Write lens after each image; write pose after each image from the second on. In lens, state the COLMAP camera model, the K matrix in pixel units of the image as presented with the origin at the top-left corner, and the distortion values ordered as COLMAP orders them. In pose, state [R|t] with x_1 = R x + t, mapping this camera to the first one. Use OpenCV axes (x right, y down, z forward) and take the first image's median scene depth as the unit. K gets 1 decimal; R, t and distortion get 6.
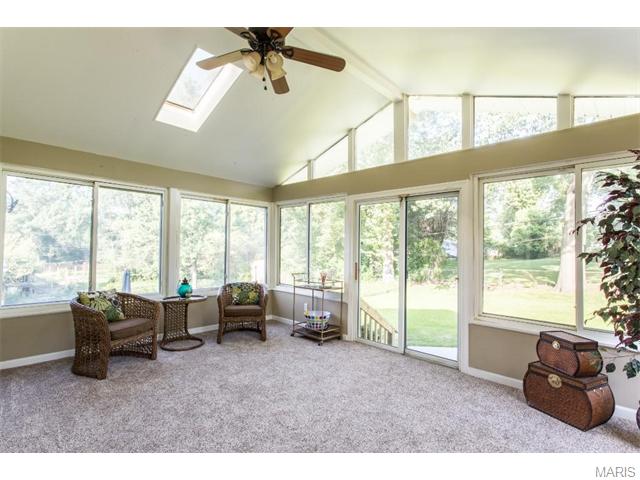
lens RADIAL K [[313.6, 0, 316.2], [0, 313.6, 240.1], [0, 0, 1]] dist [-0.005506, 0.000536]
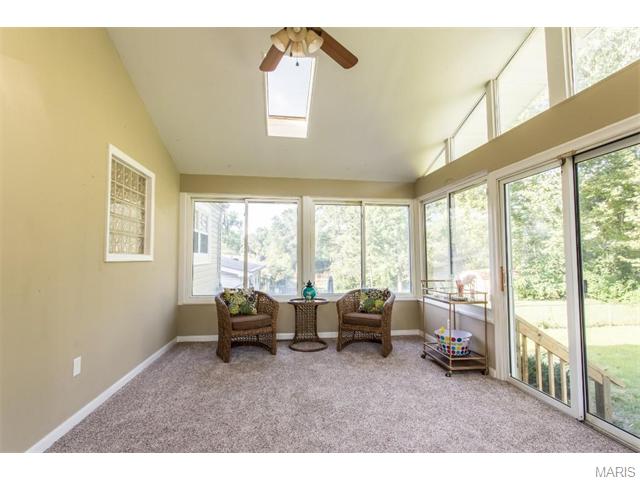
lens RADIAL K [[313.6, 0, 316.2], [0, 313.6, 240.1], [0, 0, 1]] dist [-0.005506, 0.000536]
pose [[0.779434, -0.049616, -0.624517, 0.240730], [0.027538, 0.998609, -0.044967, 0.033444], [0.625879, 0.017851, 0.779716, 0.201537]]
